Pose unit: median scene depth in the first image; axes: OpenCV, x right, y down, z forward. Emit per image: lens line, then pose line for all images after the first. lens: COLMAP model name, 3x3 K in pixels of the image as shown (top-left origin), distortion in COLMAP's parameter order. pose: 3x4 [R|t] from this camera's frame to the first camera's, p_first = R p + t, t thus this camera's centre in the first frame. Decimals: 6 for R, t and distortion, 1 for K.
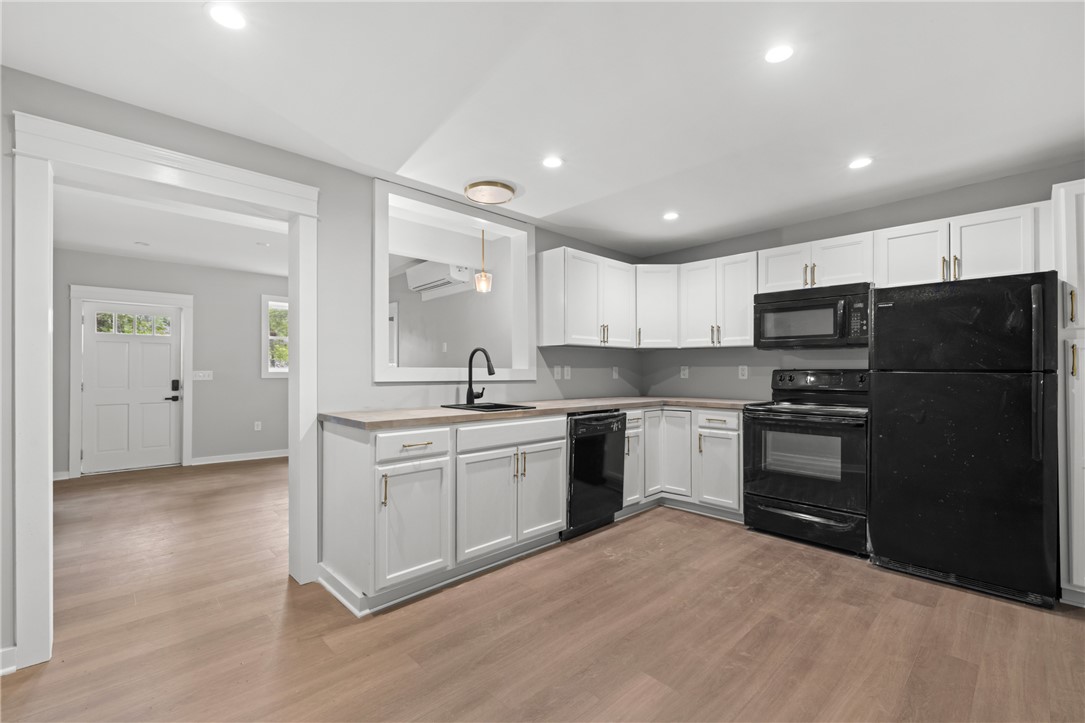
lens RADIAL K [[463.1, 0, 542.3], [0, 463.1, 361.8], [0, 0, 1]] dist [0.001889, 0.000277]
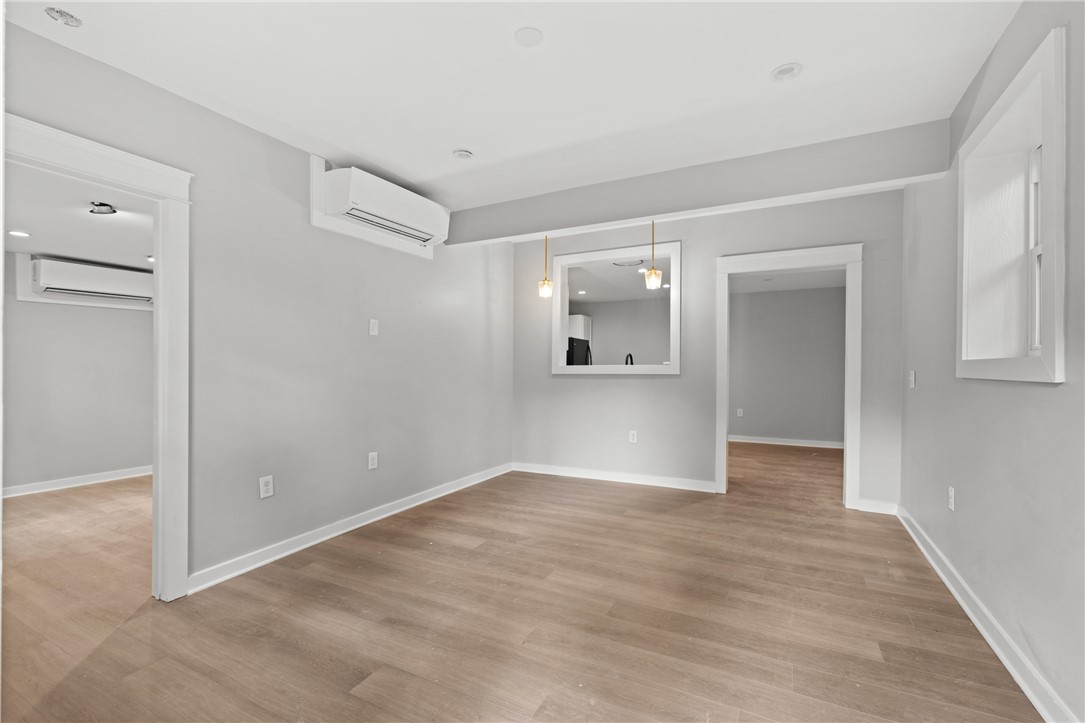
lens RADIAL K [[463.1, 0, 544.3], [0, 463.1, 366.4], [0, 0, 1]] dist [0.001889, 0.000277]
pose [[-0.314575, 0.004831, 0.949220, -0.829744], [-0.011232, 0.999898, -0.008811, 0.023077], [-0.949166, -0.013433, -0.314489, 0.939863]]
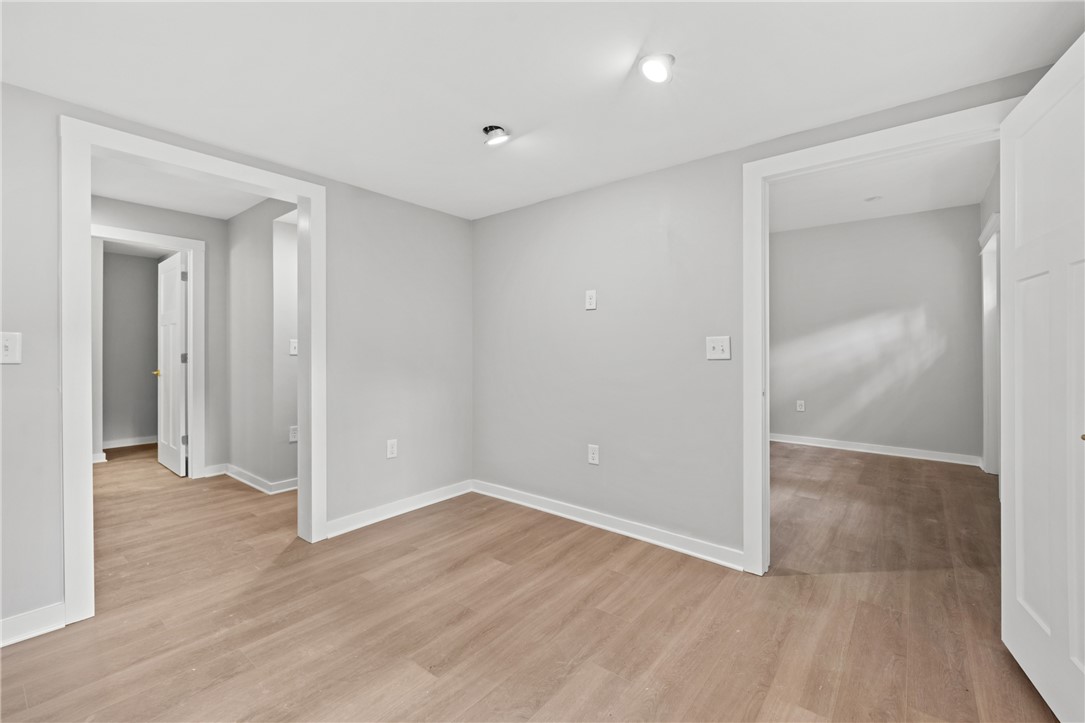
lens RADIAL K [[463.1, 0, 543.4], [0, 463.1, 358.4], [0, 0, 1]] dist [0.001889, 0.000277]
pose [[-0.991939, 0.007385, -0.126500, -0.112957], [0.008018, 0.999958, -0.004492, 0.041068], [0.126461, -0.005470, -0.991956, 1.493499]]
